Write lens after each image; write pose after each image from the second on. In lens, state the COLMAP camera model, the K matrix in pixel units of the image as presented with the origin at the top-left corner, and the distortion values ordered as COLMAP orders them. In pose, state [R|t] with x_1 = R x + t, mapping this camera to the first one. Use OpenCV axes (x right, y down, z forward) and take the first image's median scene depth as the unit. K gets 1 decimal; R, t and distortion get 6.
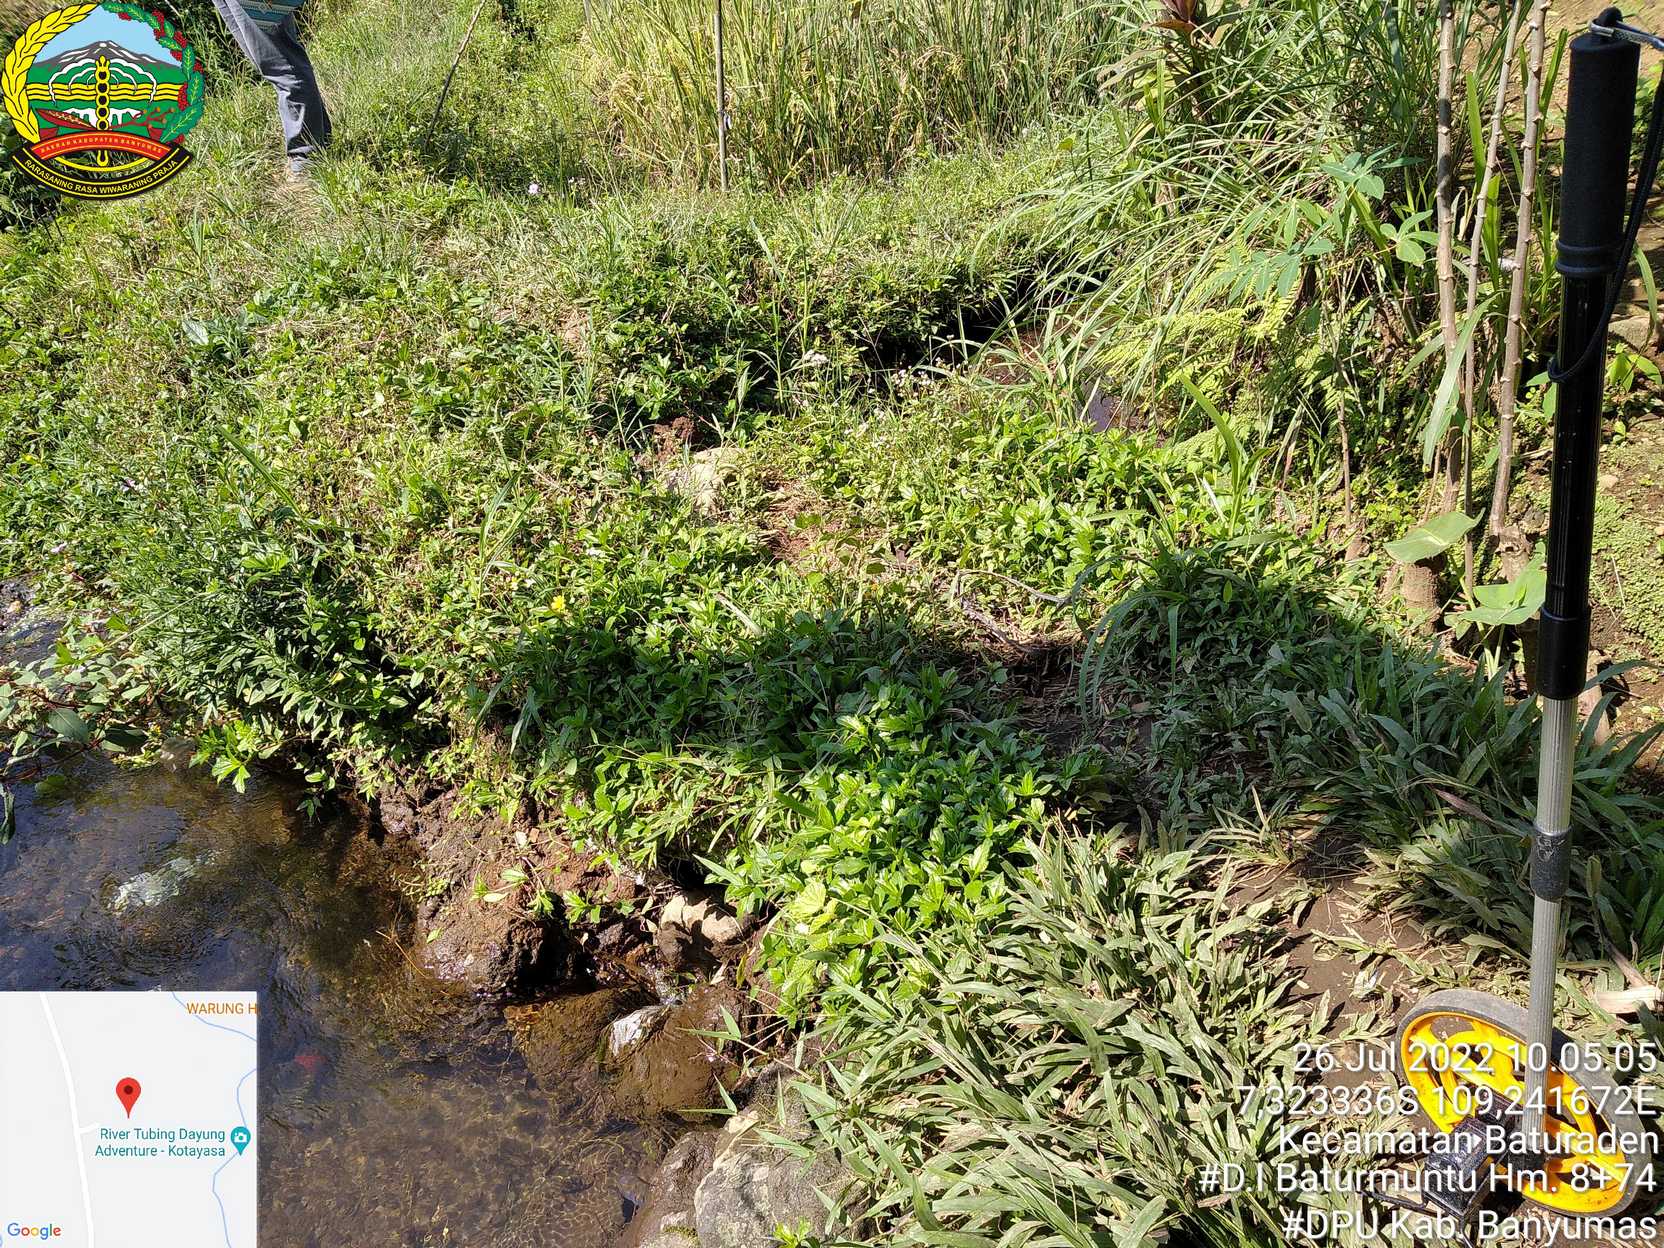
lens RADIAL K [[1388.6, 0, 832.7], [0, 1388.6, 618.5], [0, 0, 1]] dist [0.049895, -0.131330]
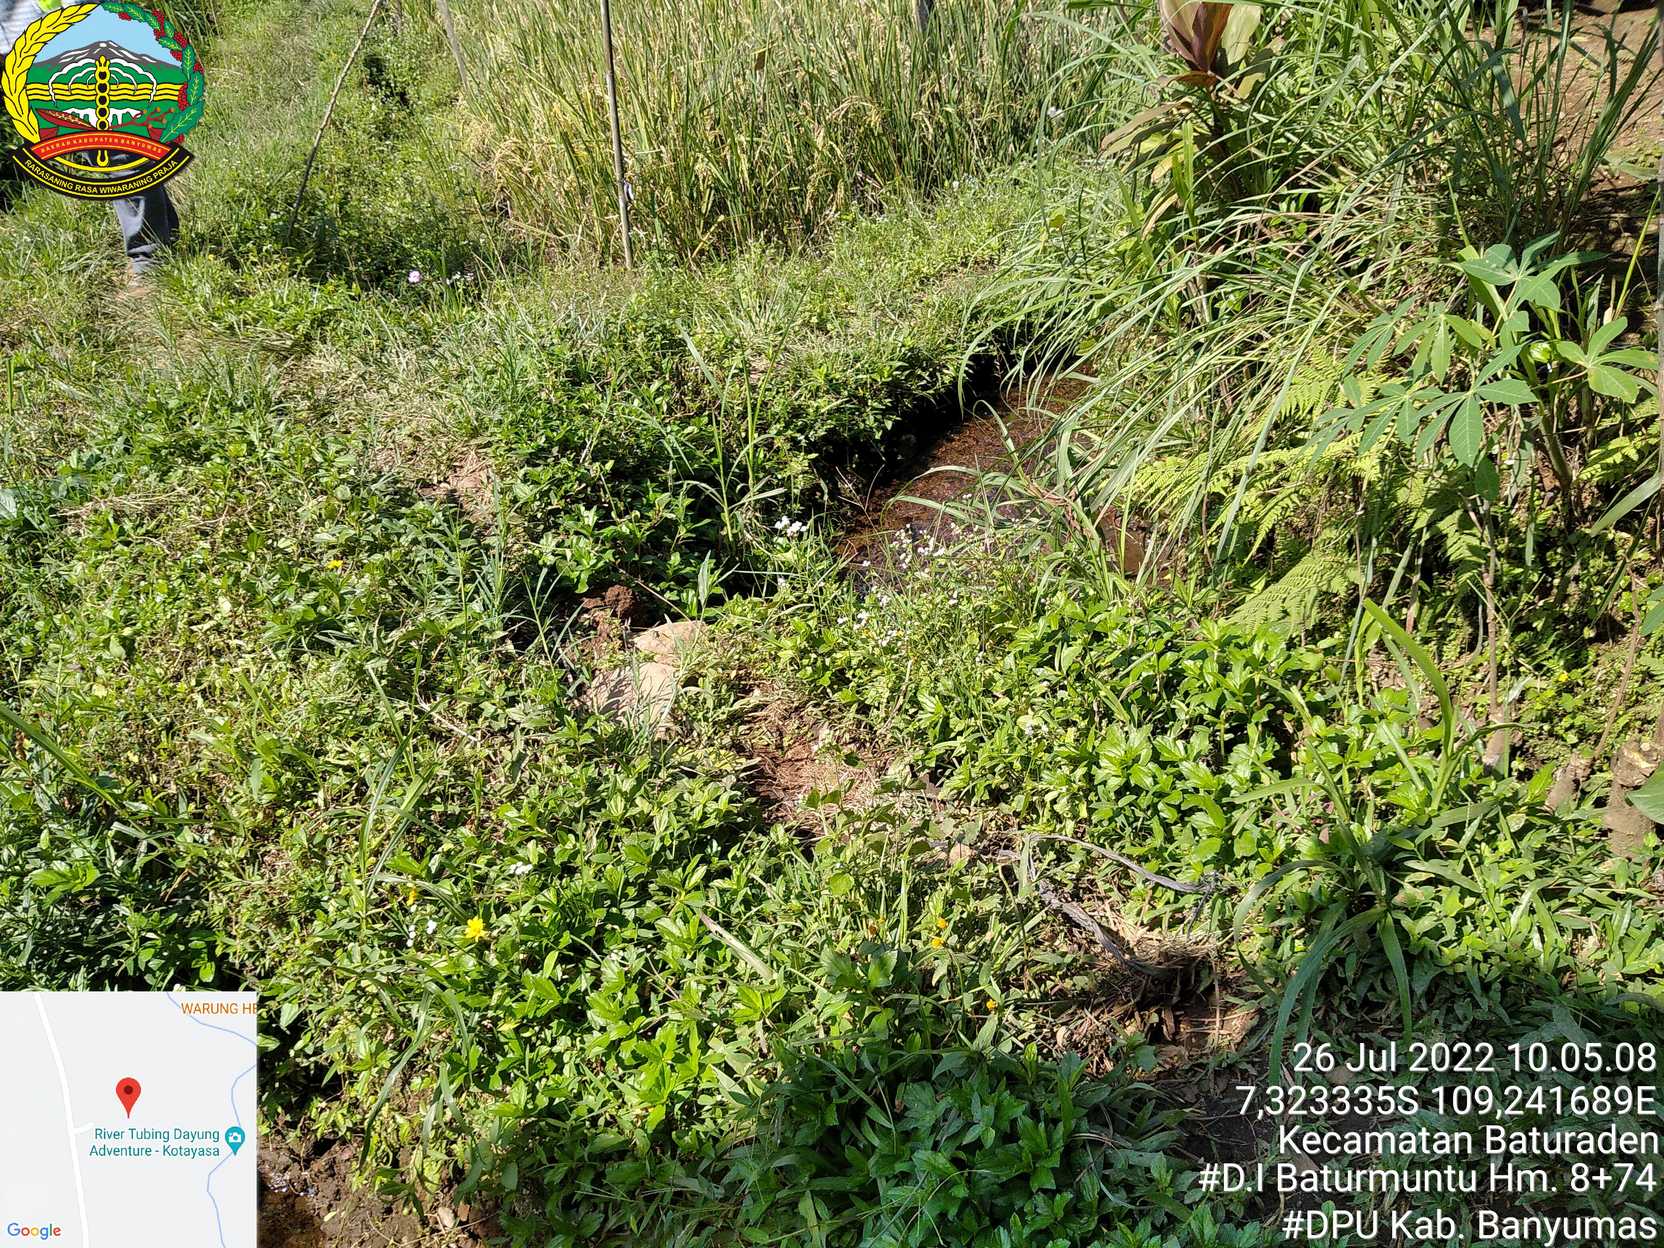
lens RADIAL K [[1388.6, 0, 828.0], [0, 1388.6, 625.3], [0, 0, 1]] dist [0.049895, -0.131330]
pose [[0.996037, -0.067561, 0.057849, -0.041445], [0.068654, 0.997494, -0.017119, -0.119824], [-0.056547, 0.021022, 0.998179, 0.229991]]
